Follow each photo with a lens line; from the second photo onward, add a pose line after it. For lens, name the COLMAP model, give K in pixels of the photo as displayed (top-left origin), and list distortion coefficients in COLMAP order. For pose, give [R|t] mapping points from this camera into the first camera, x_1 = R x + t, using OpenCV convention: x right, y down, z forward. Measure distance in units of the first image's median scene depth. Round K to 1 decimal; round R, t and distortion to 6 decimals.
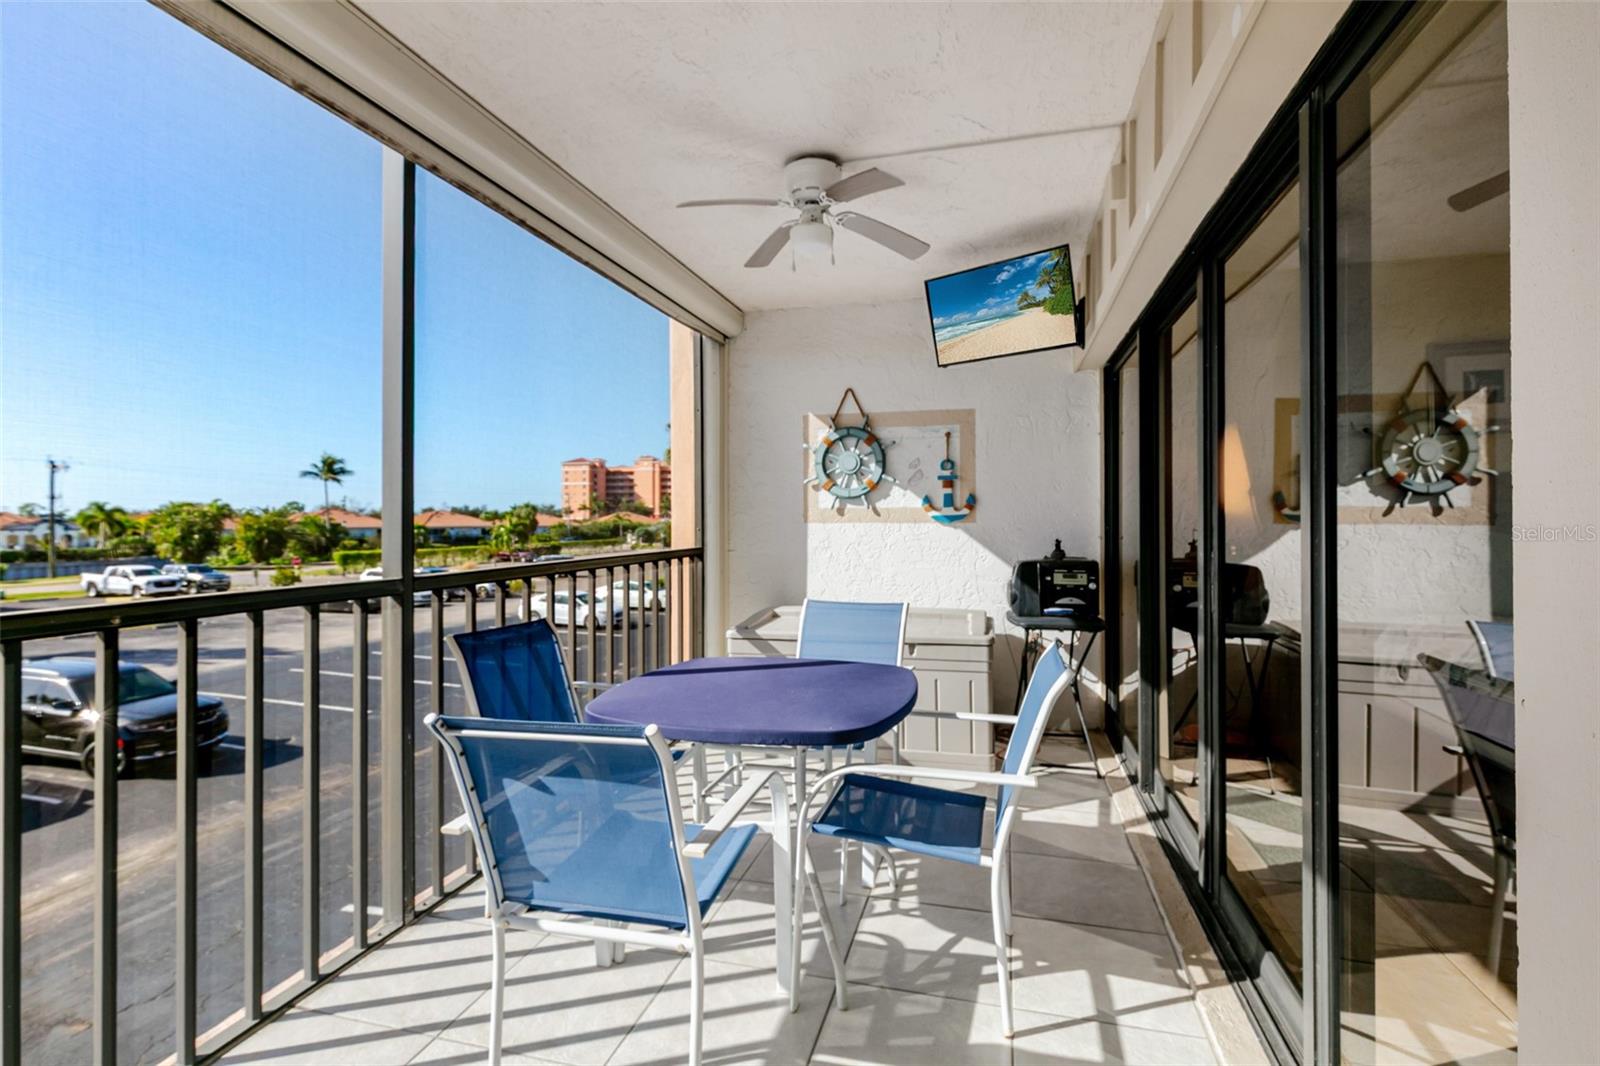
lens RADIAL K [[736.4, 0, 800.0], [0, 736.4, 533.0], [0, 0, 1]] dist [-0.000721, -0.000023]
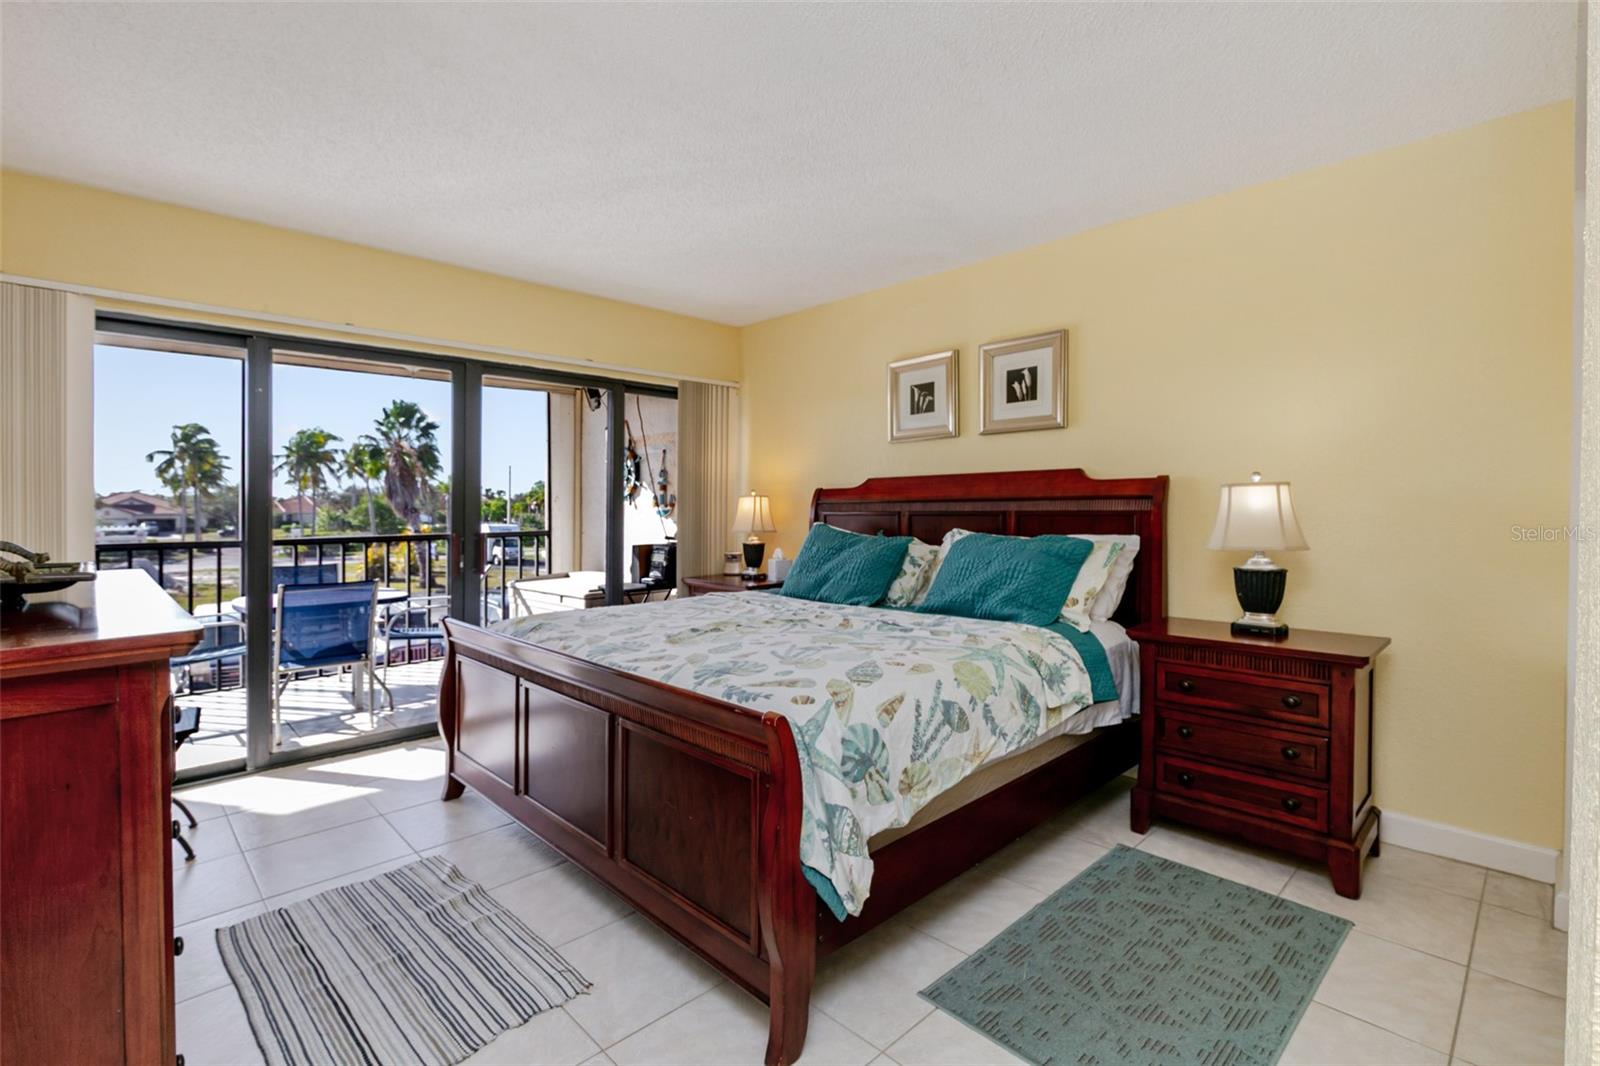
lens RADIAL K [[736.4, 0, 800.0], [0, 736.4, 533.0], [0, 0, 1]] dist [-0.000721, -0.000023]
pose [[0.859455, 0.018234, -0.510886, 1.124480], [-0.002382, 0.999496, 0.031667, -0.025551], [0.511206, -0.026000, 0.859065, -0.055582]]
